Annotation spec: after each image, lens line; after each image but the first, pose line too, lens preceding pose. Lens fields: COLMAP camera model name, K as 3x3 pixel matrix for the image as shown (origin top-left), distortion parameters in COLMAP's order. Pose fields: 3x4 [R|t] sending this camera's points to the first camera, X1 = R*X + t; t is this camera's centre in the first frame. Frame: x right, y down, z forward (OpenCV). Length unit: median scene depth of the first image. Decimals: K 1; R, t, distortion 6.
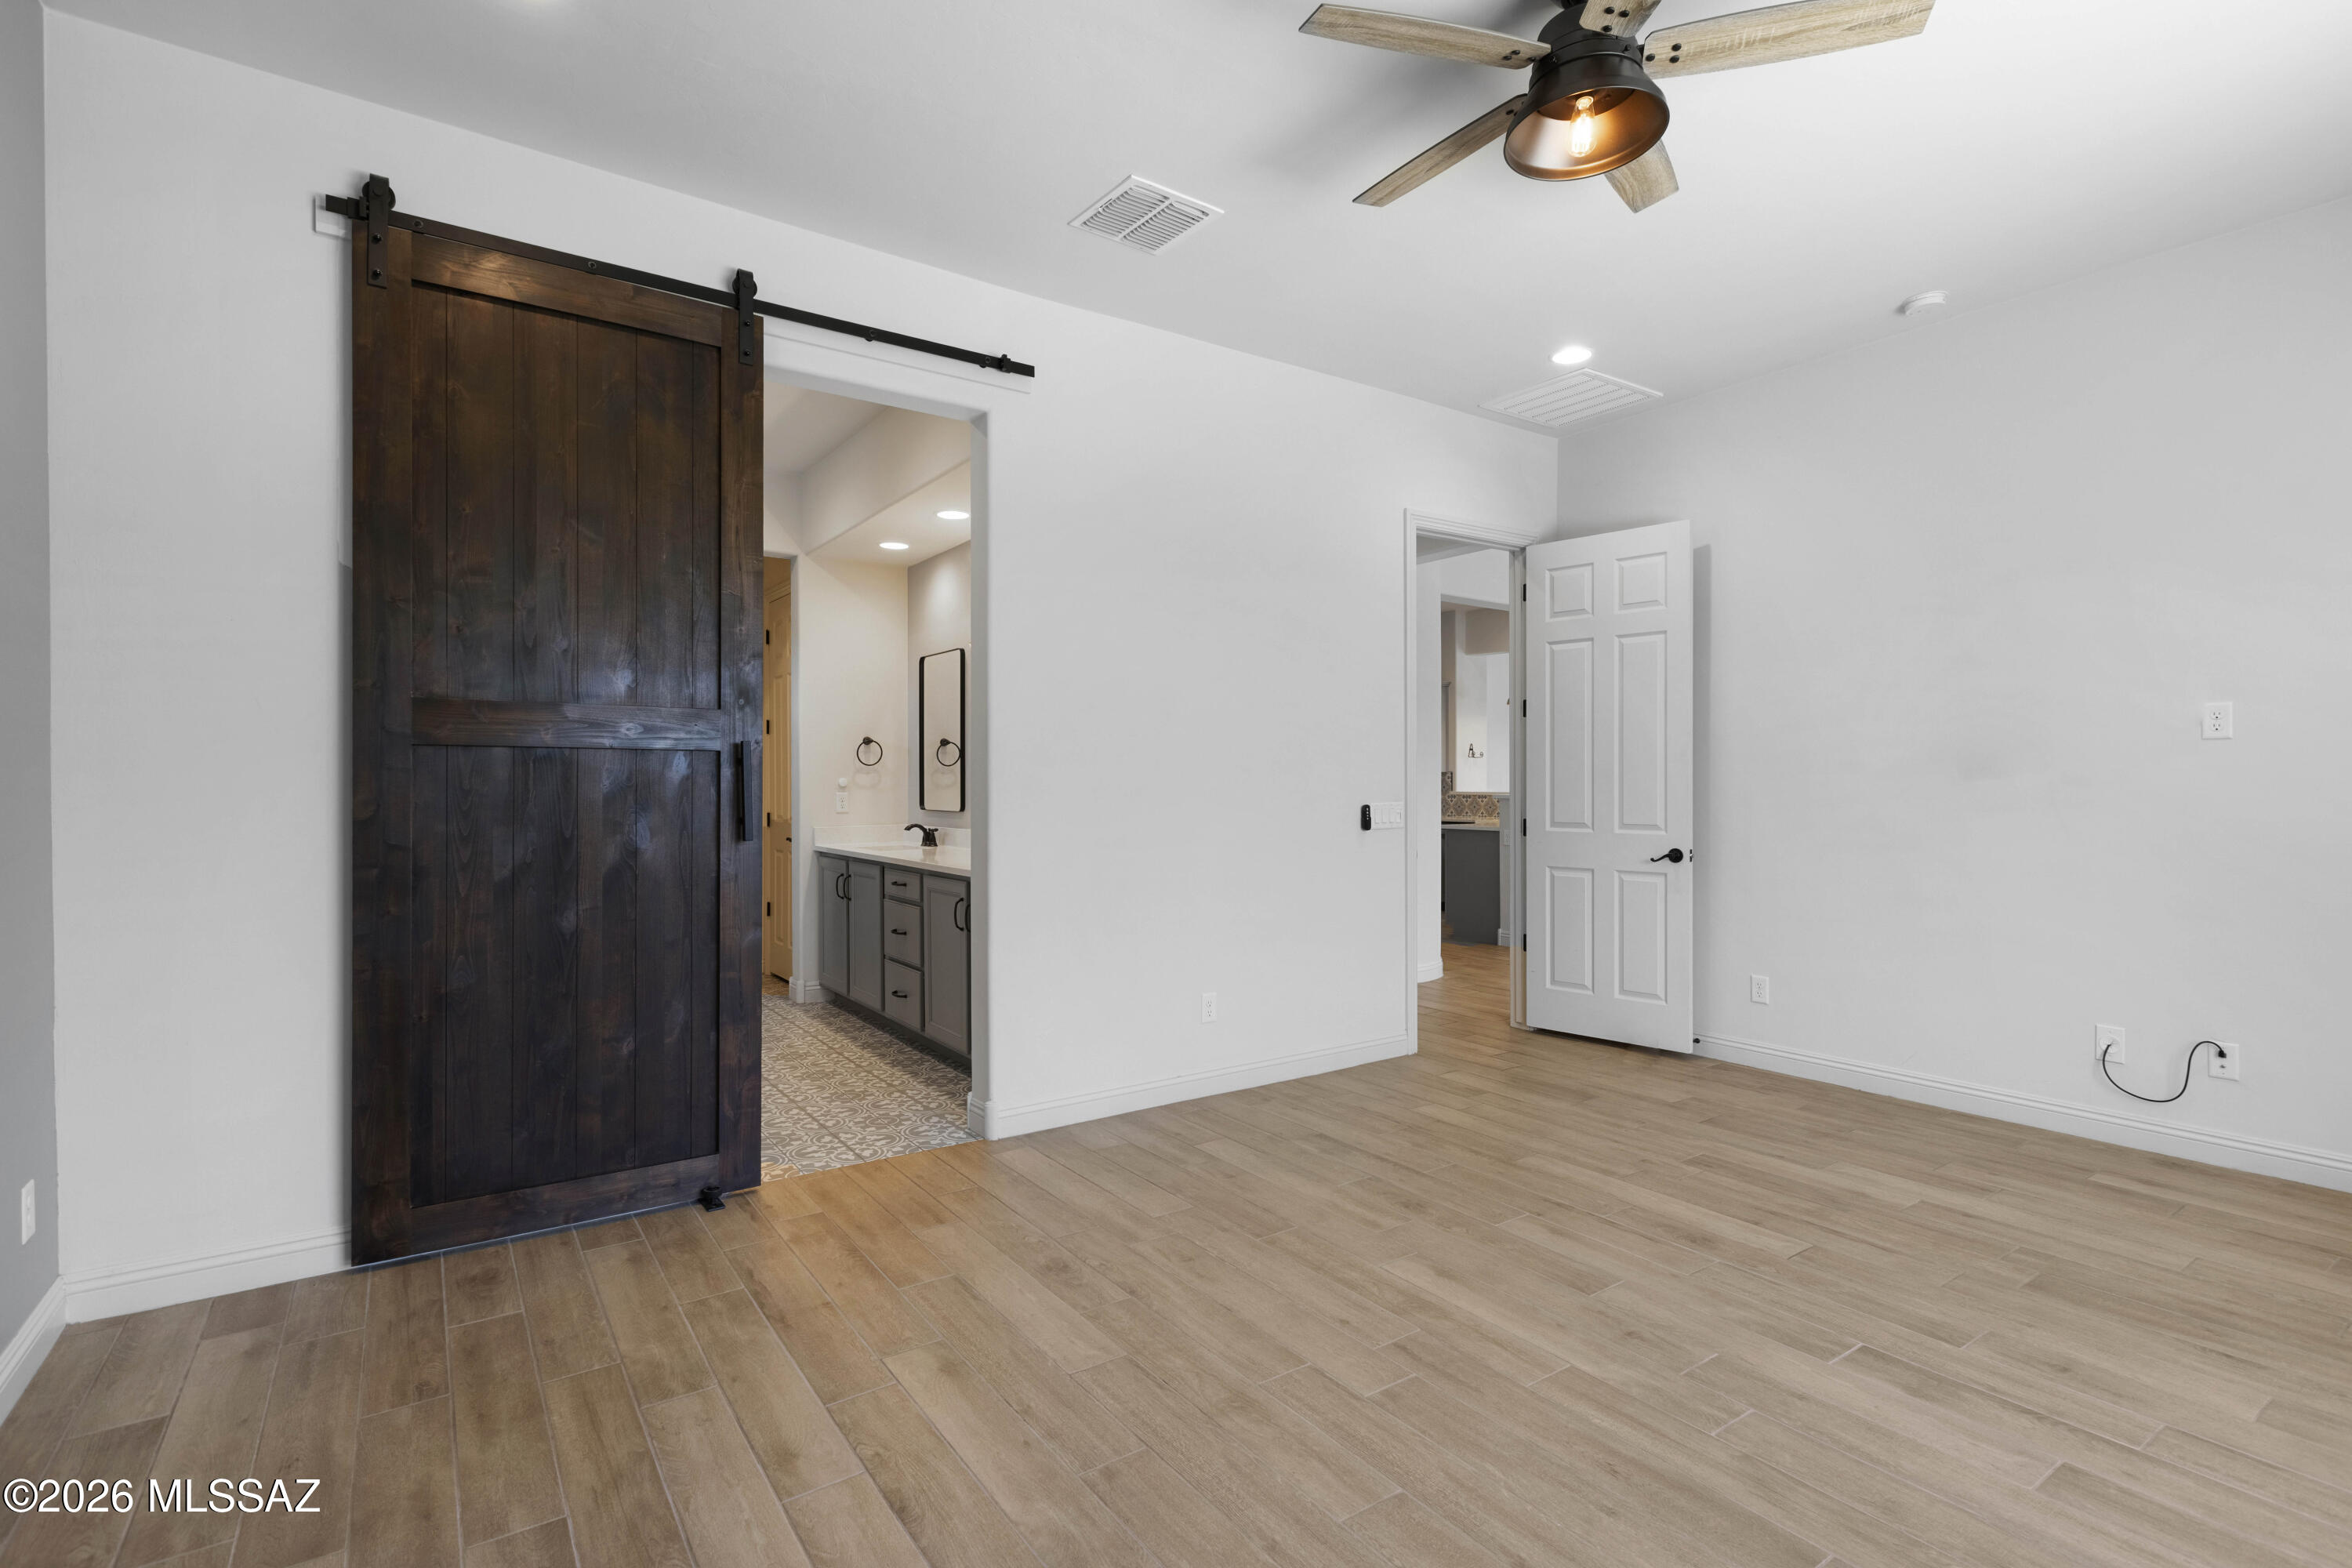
lens RADIAL K [[1086.0, 0, 1161.2], [0, 1086.0, 786.4], [0, 0, 1]] dist [0.001598, -0.000027]
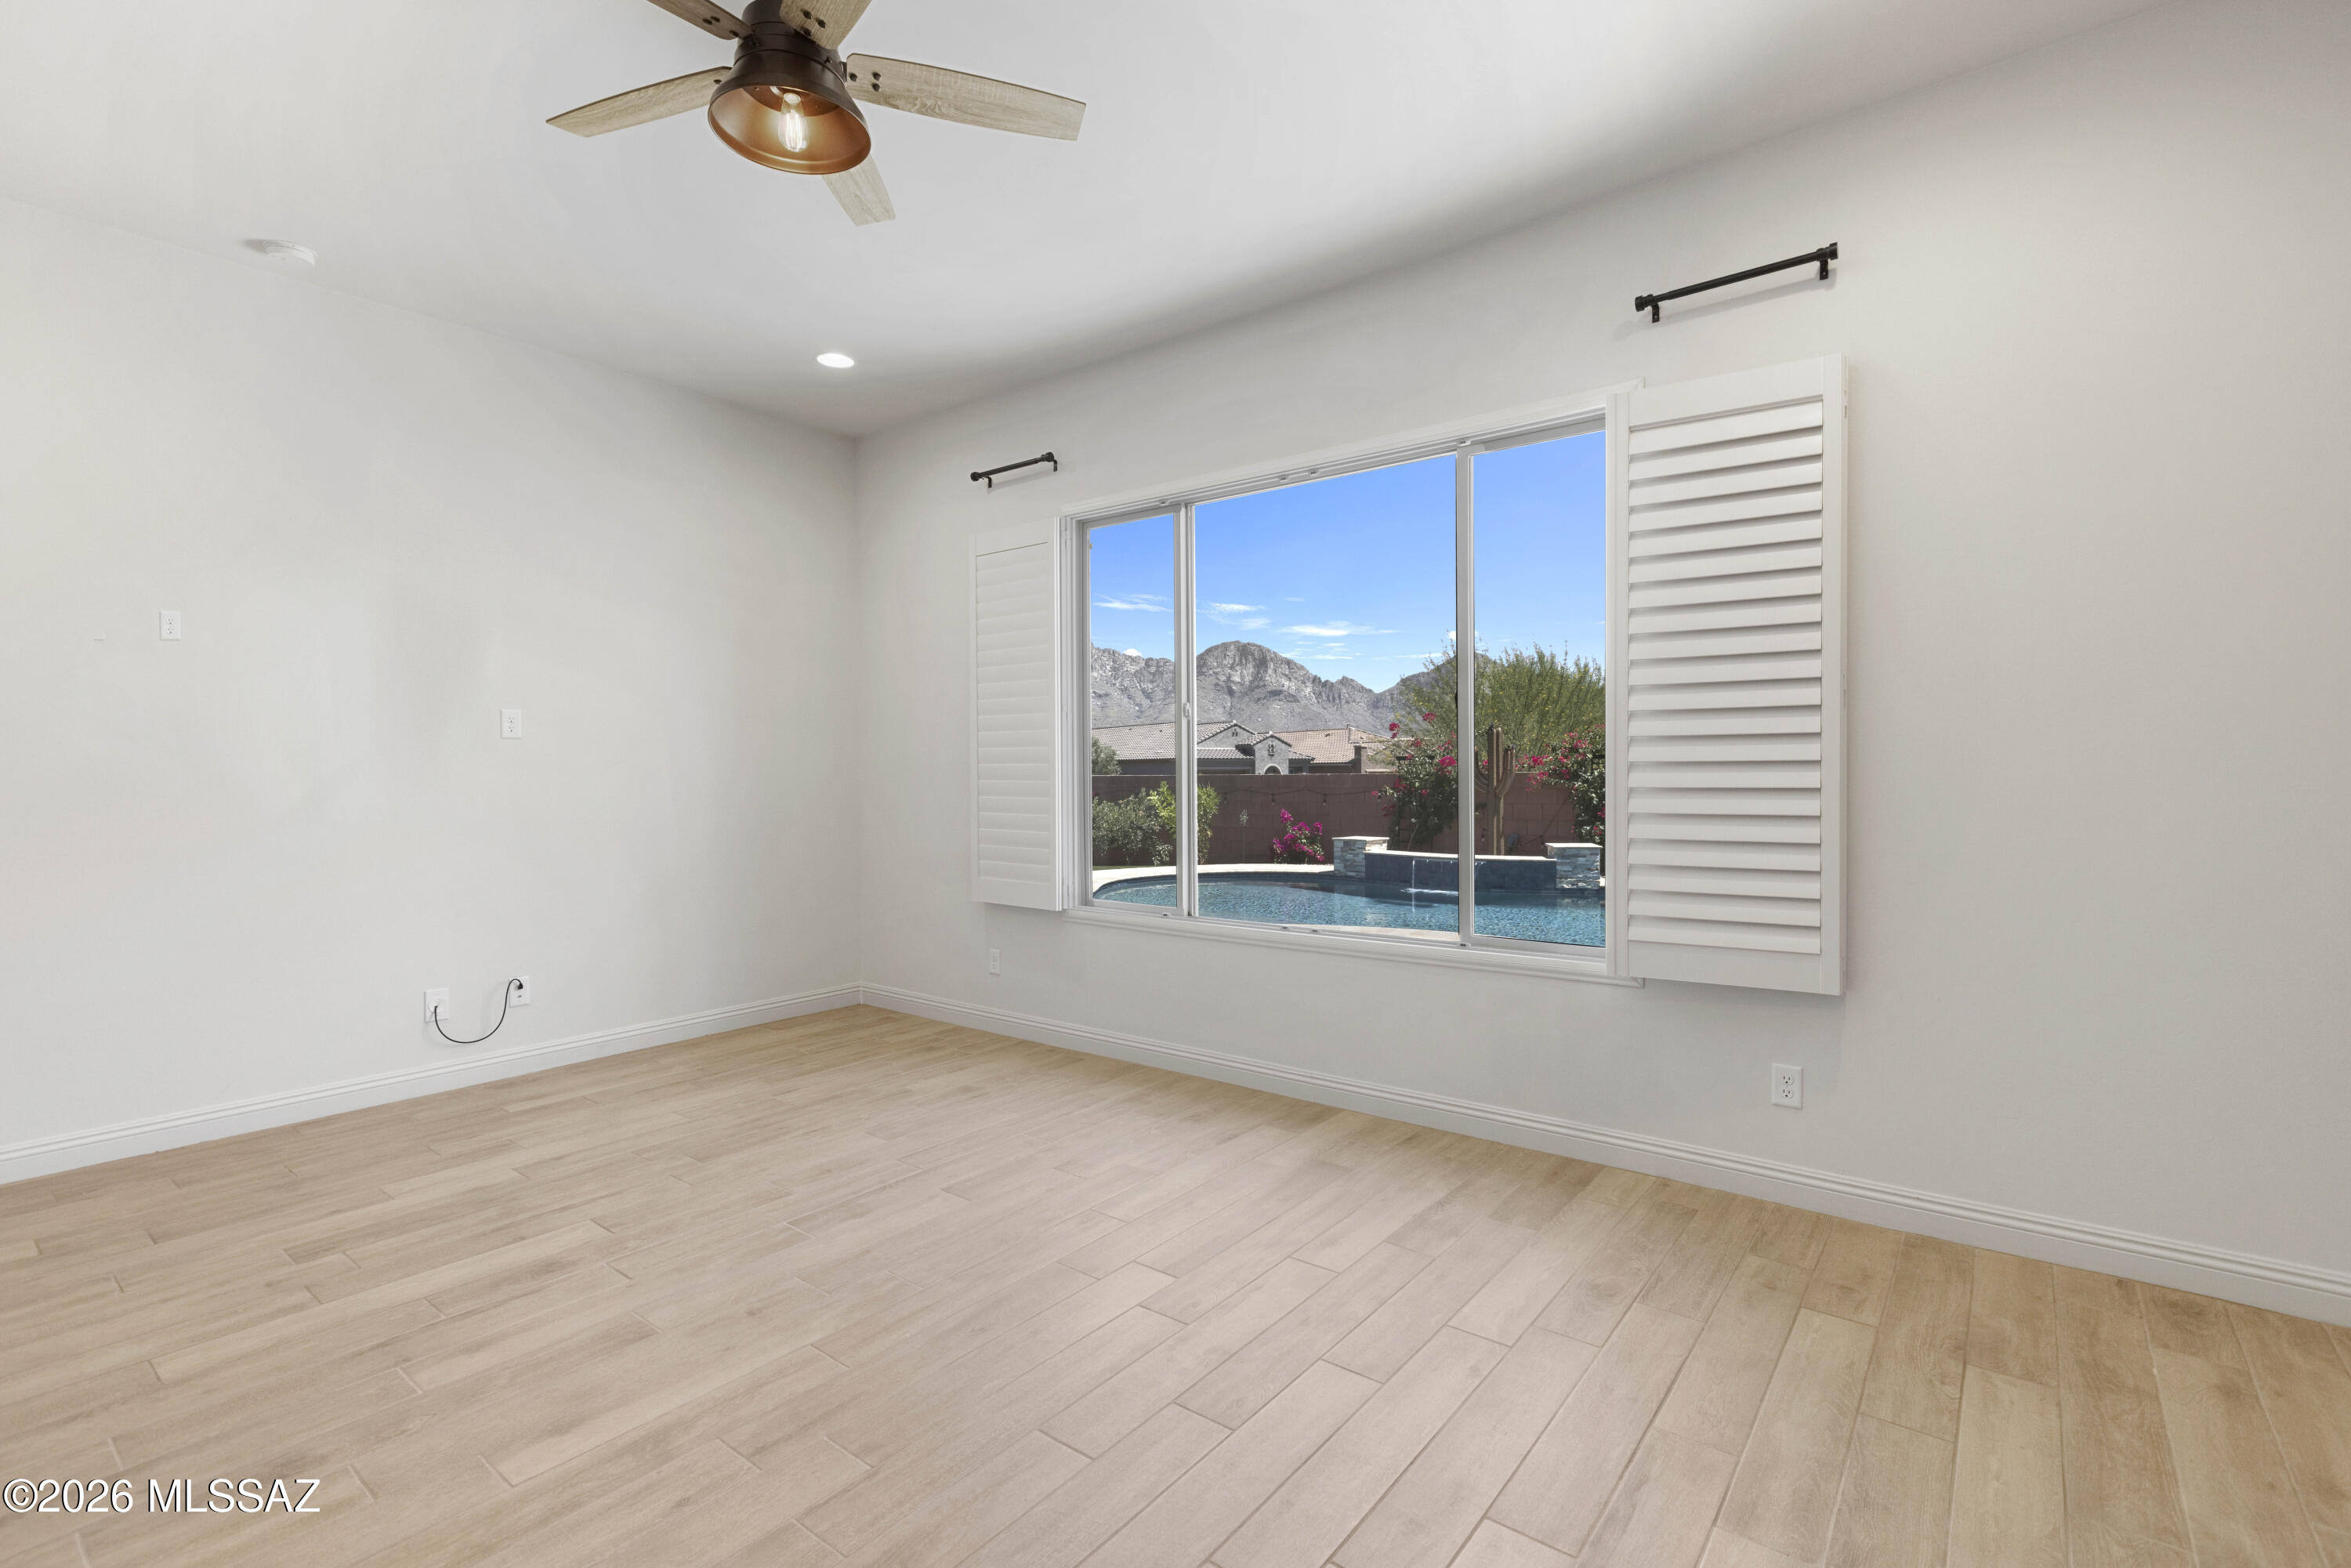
lens RADIAL K [[1085.5, 0, 1165.0], [0, 1085.5, 773.8], [0, 0, 1]] dist [0.001598, -0.000027]
pose [[-0.306244, -0.000461, 0.951953, -0.510288], [0.010270, 0.999940, 0.003788, 0.000455], [-0.951898, 0.010936, -0.306221, 0.735518]]
